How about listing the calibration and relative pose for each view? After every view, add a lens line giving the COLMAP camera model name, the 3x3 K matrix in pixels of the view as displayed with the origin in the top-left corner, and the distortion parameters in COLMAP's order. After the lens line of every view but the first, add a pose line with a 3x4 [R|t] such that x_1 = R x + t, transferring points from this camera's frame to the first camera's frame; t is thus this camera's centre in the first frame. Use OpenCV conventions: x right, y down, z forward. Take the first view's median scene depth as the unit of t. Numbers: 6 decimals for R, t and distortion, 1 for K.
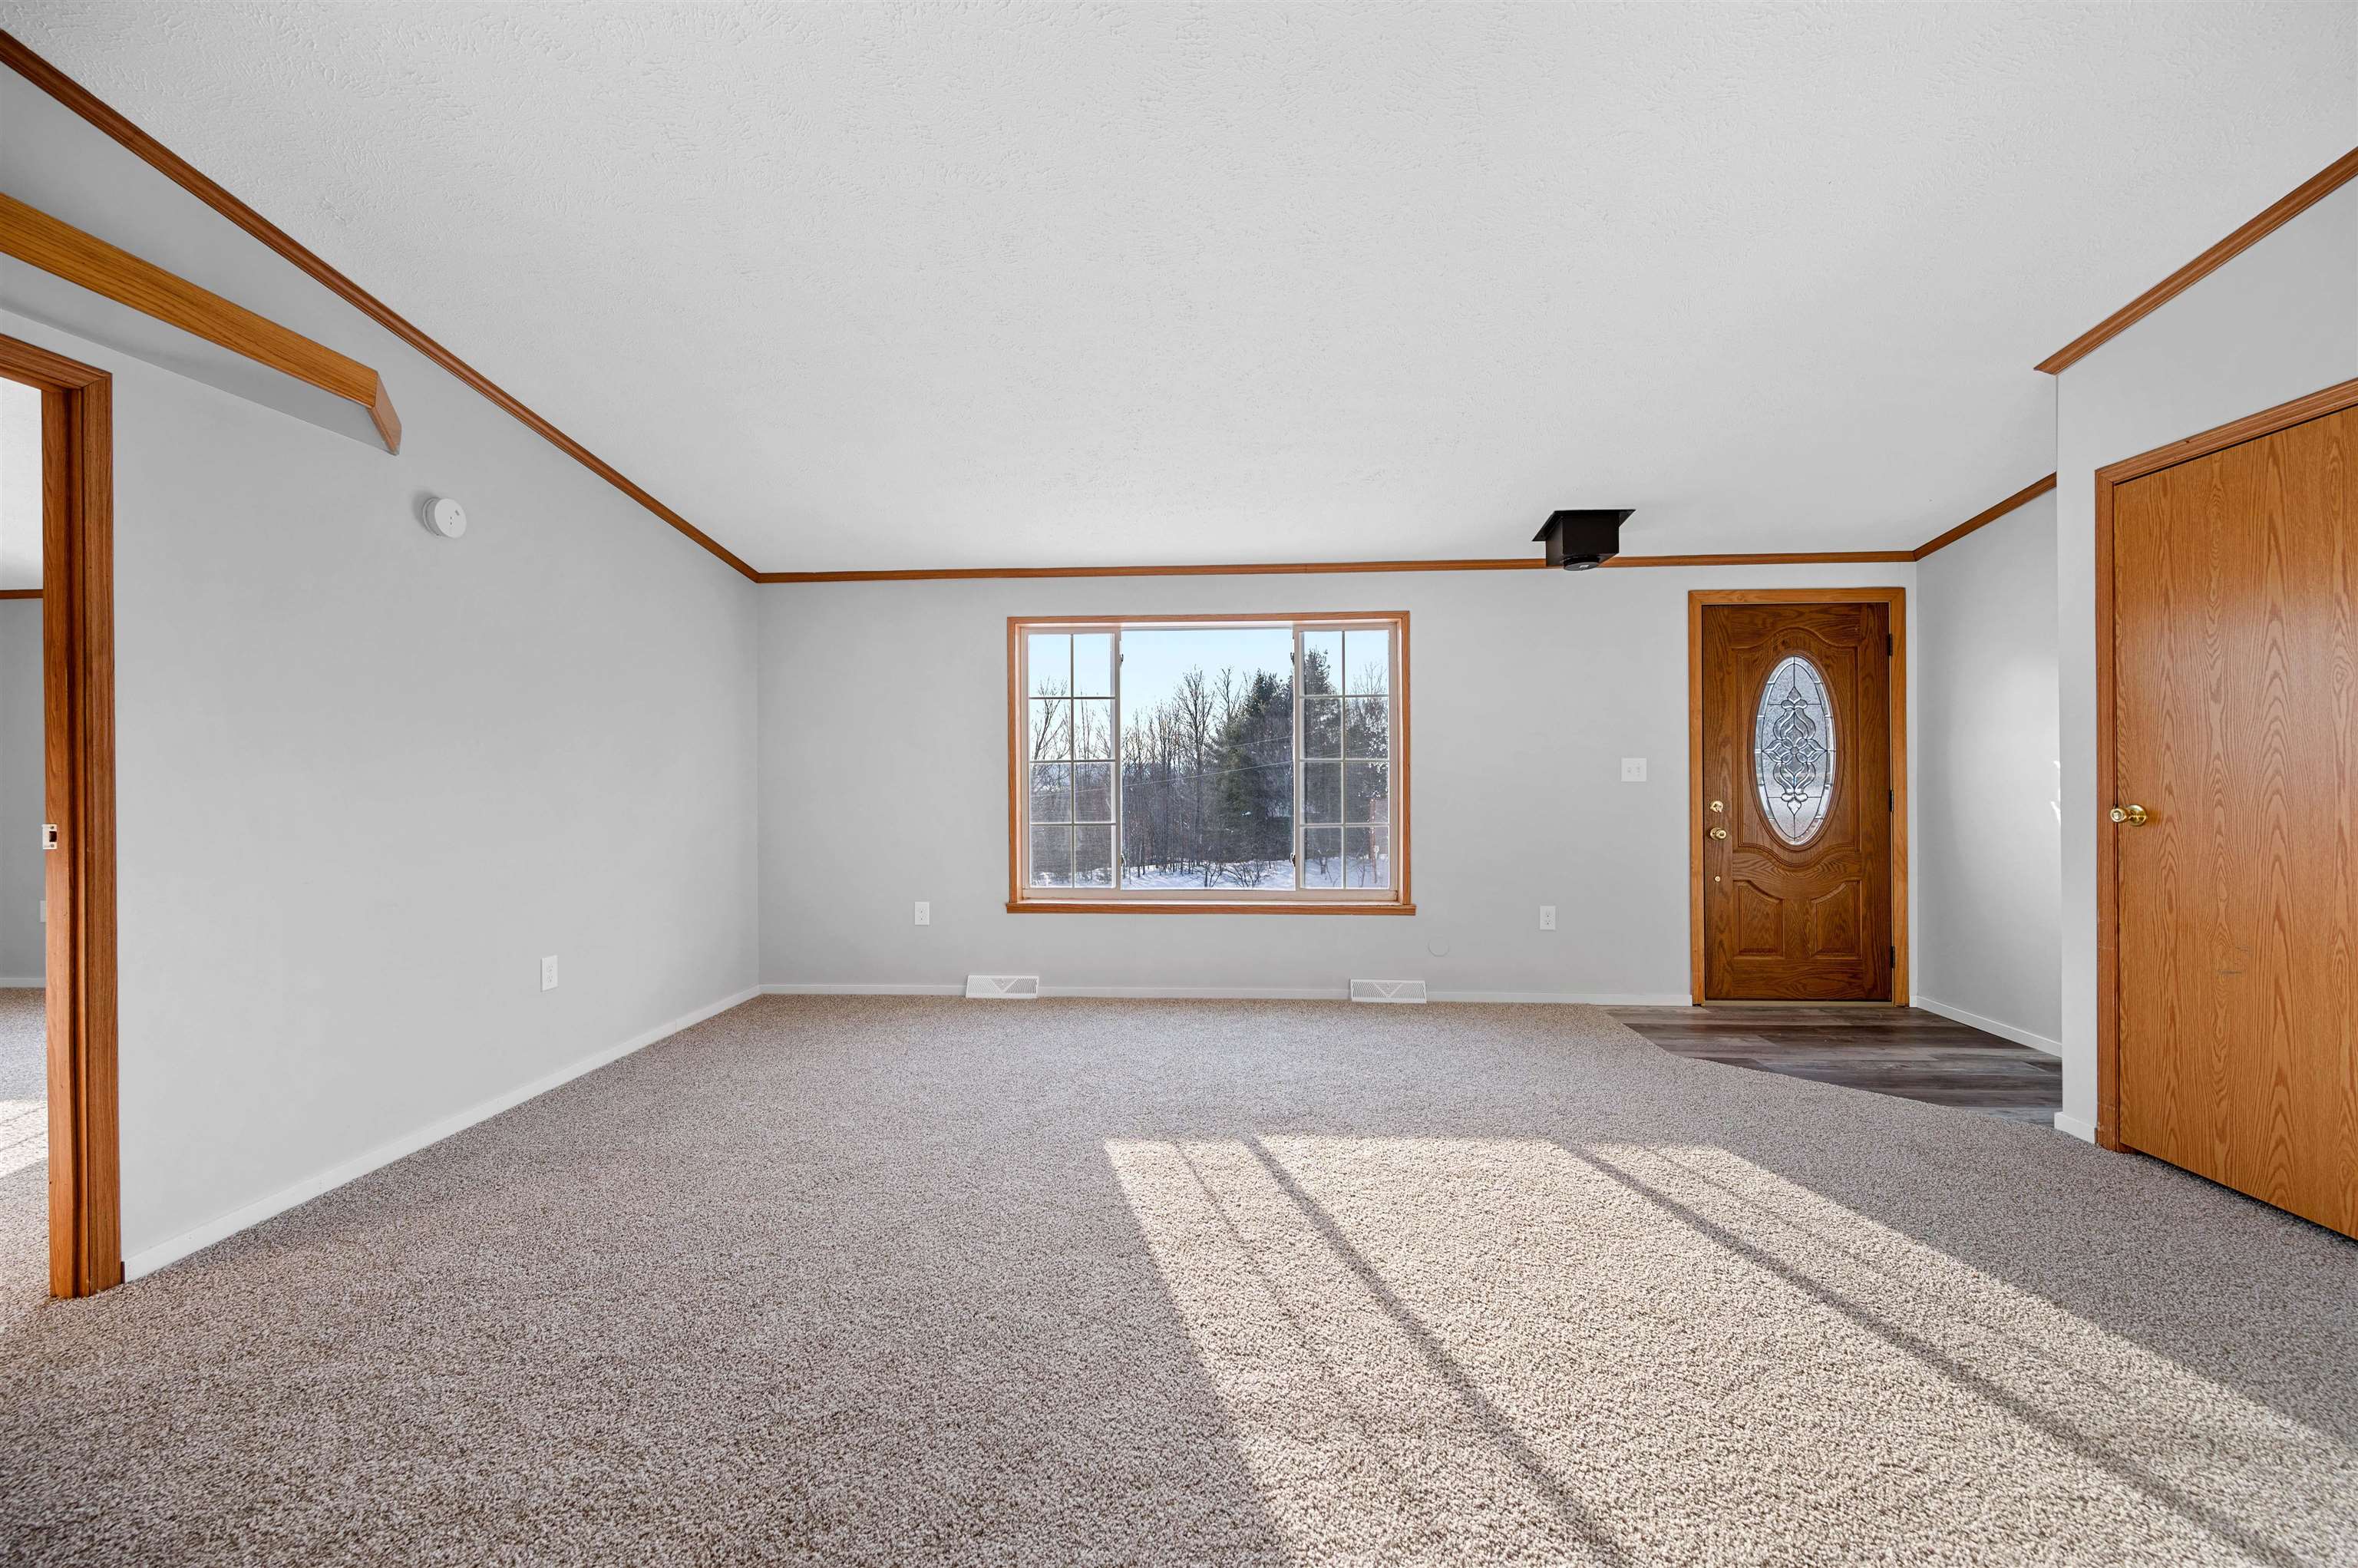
lens RADIAL K [[920.6, 0, 1179.0], [0, 920.6, 784.0], [0, 0, 1]] dist [-0.000422, -0.000240]
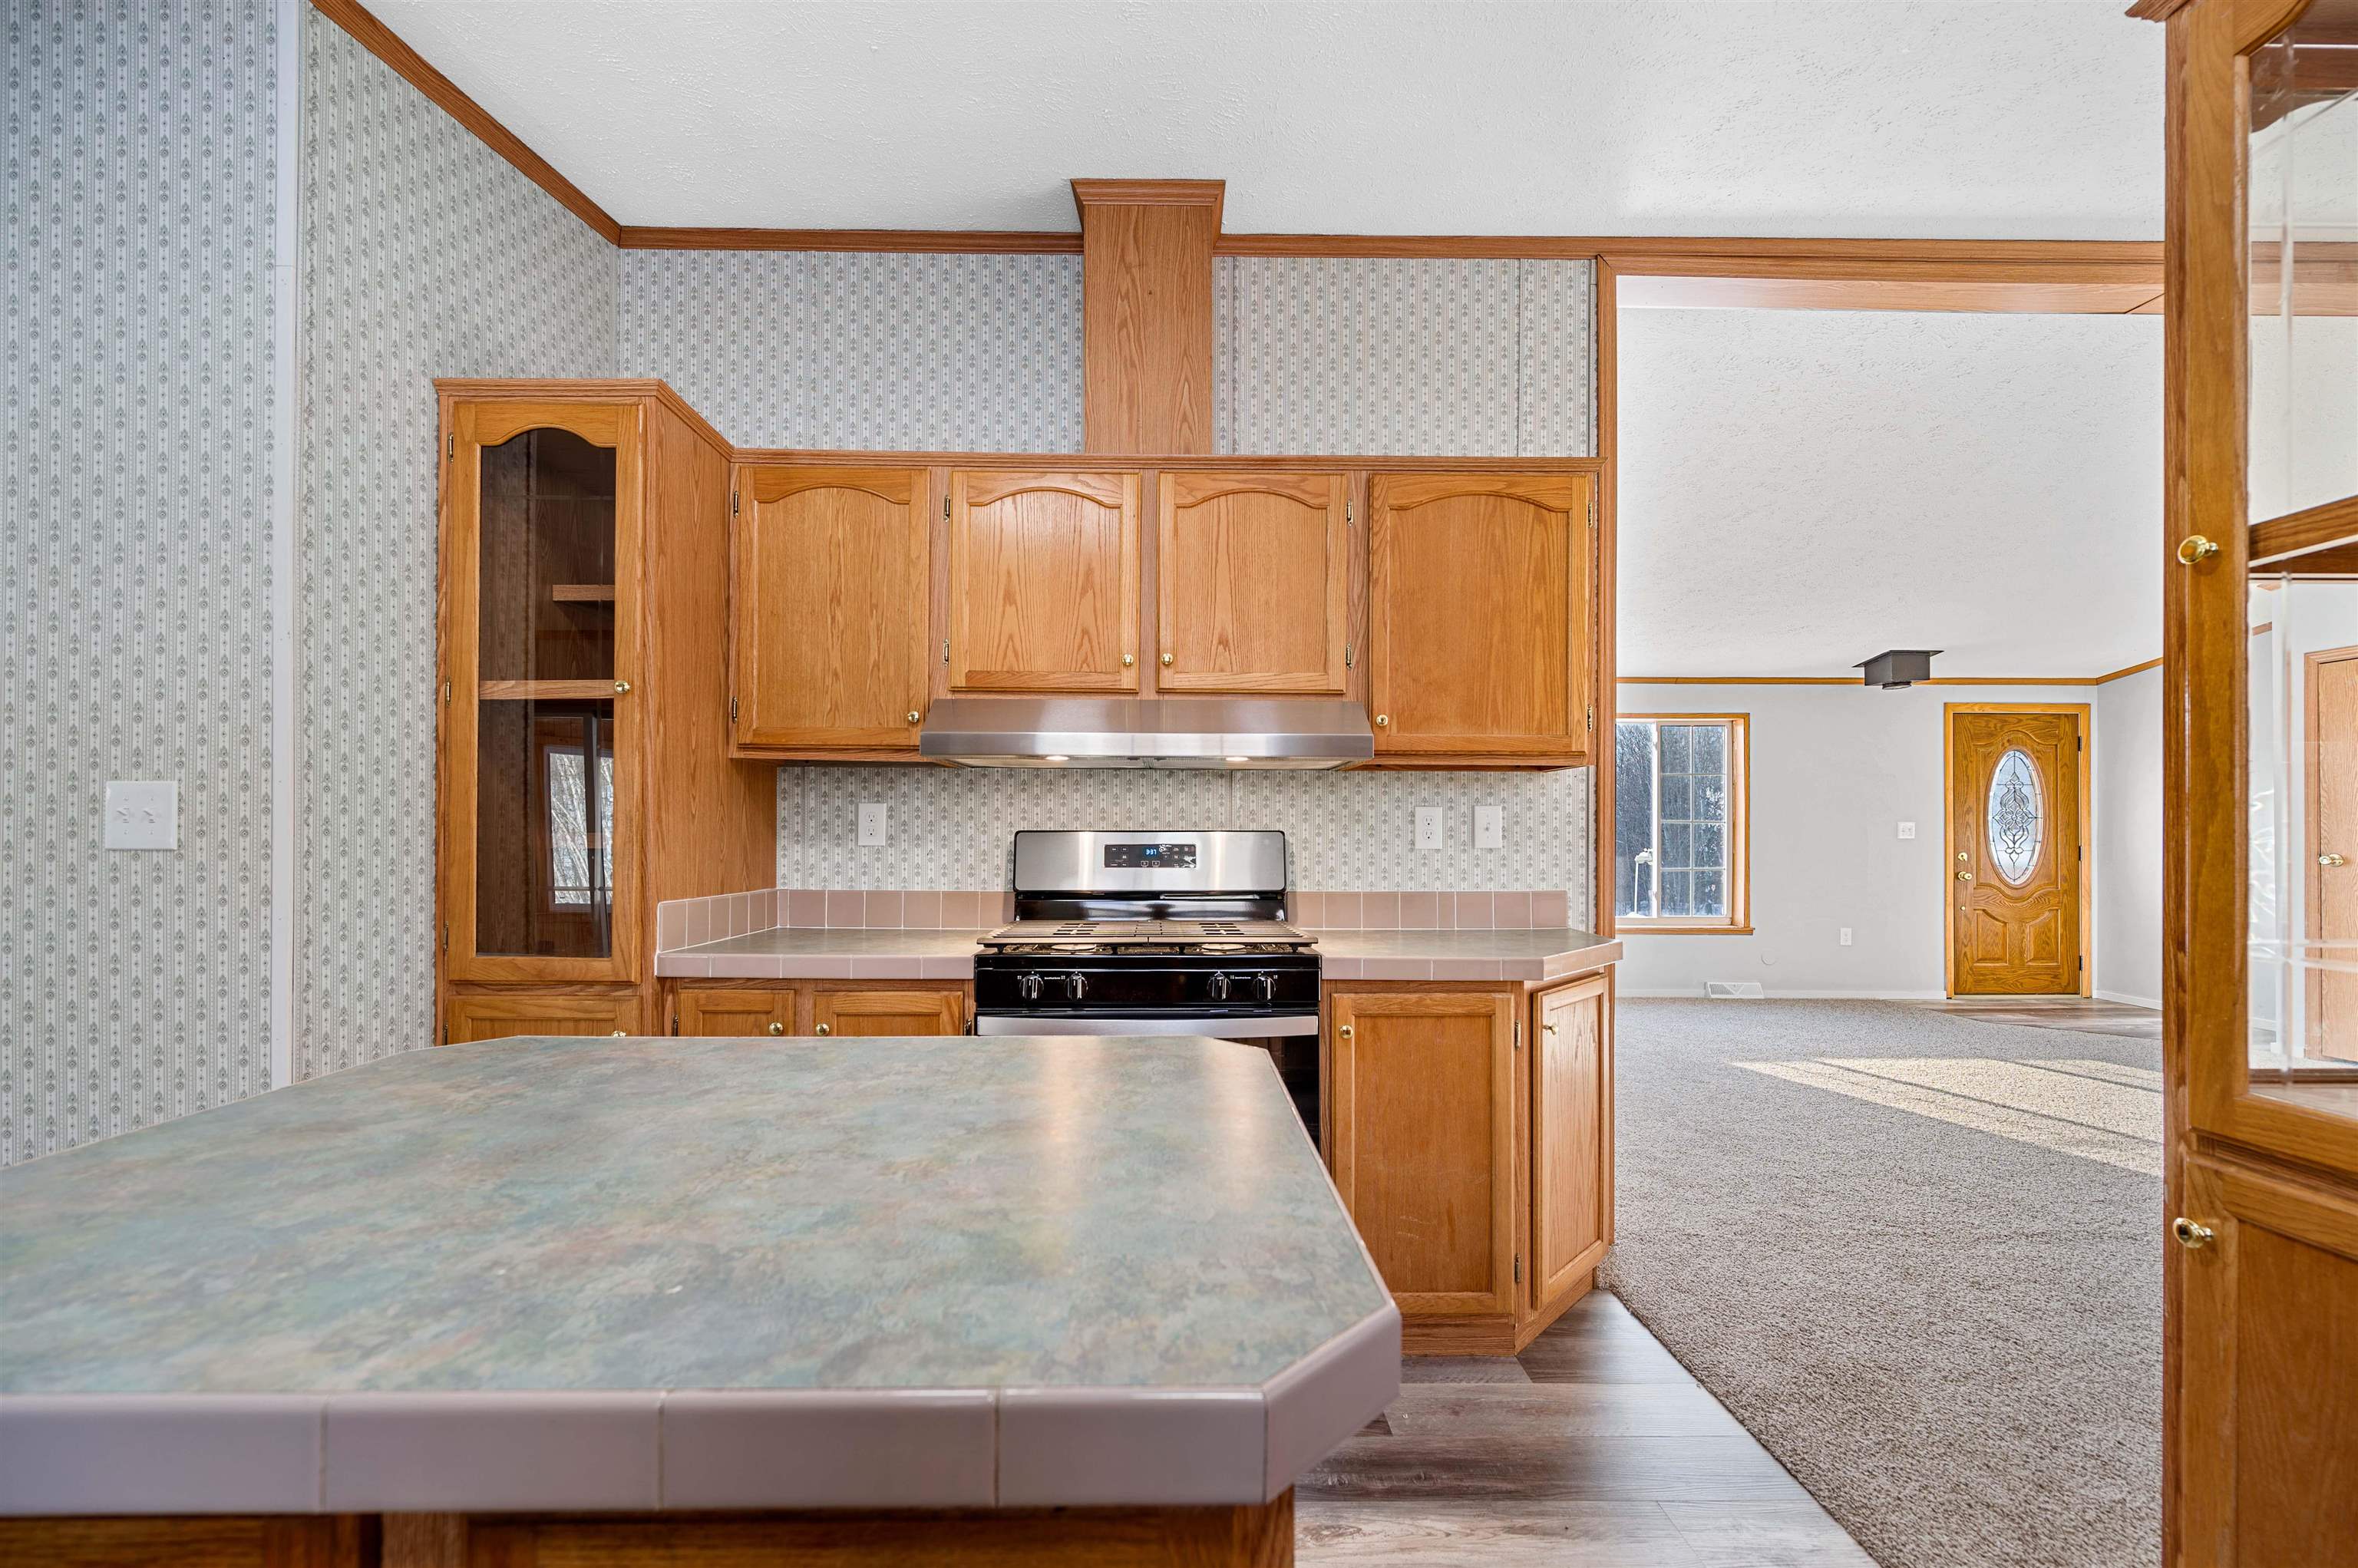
lens RADIAL K [[912.8, 0, 1177.5], [0, 912.8, 855.6], [0, 0, 1]] dist [-0.000779, -0.000049]
pose [[0.996743, 0.005303, 0.080471, -0.750350], [-0.006443, 0.999882, 0.013924, 0.011061], [-0.080388, -0.014398, 0.996660, -0.300425]]
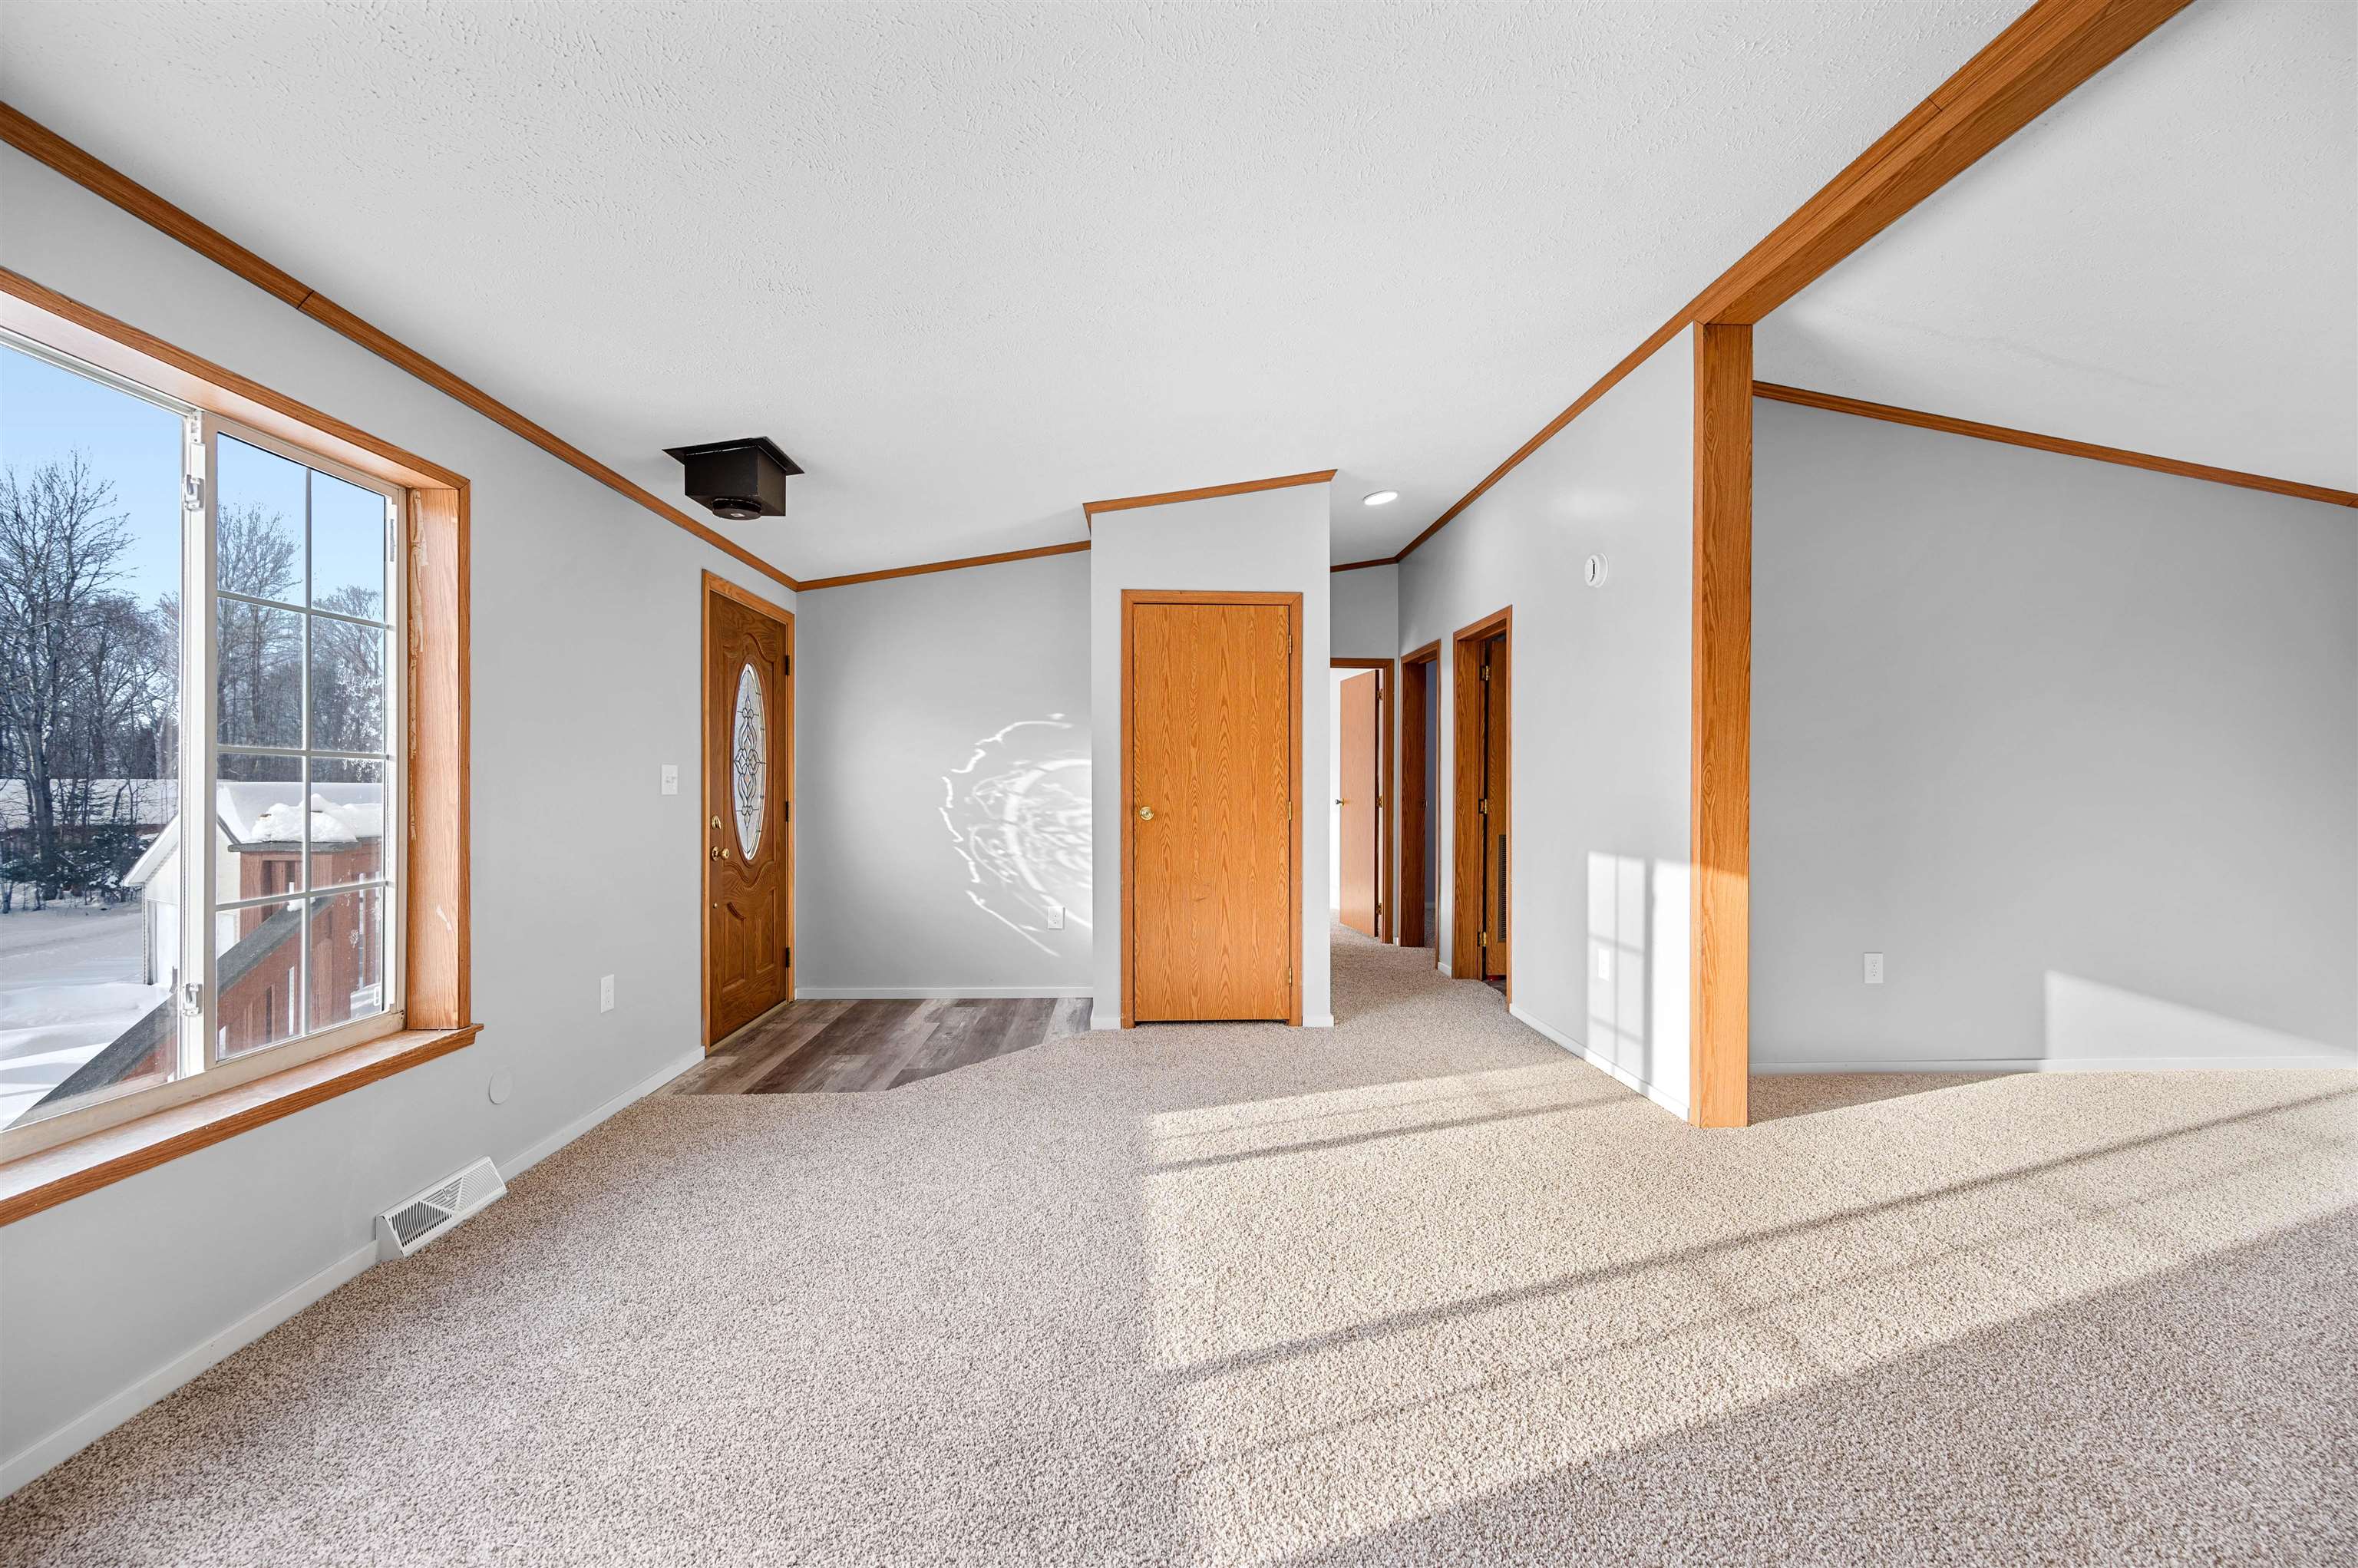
lens RADIAL K [[920.6, 0, 1179.0], [0, 920.6, 784.0], [0, 0, 1]] dist [-0.000422, -0.000240]
pose [[-0.099605, 0.001920, 0.995025, -0.348900], [0.005995, 0.999981, -0.001330, -0.008860], [-0.995009, 0.005832, -0.099615, 0.676129]]
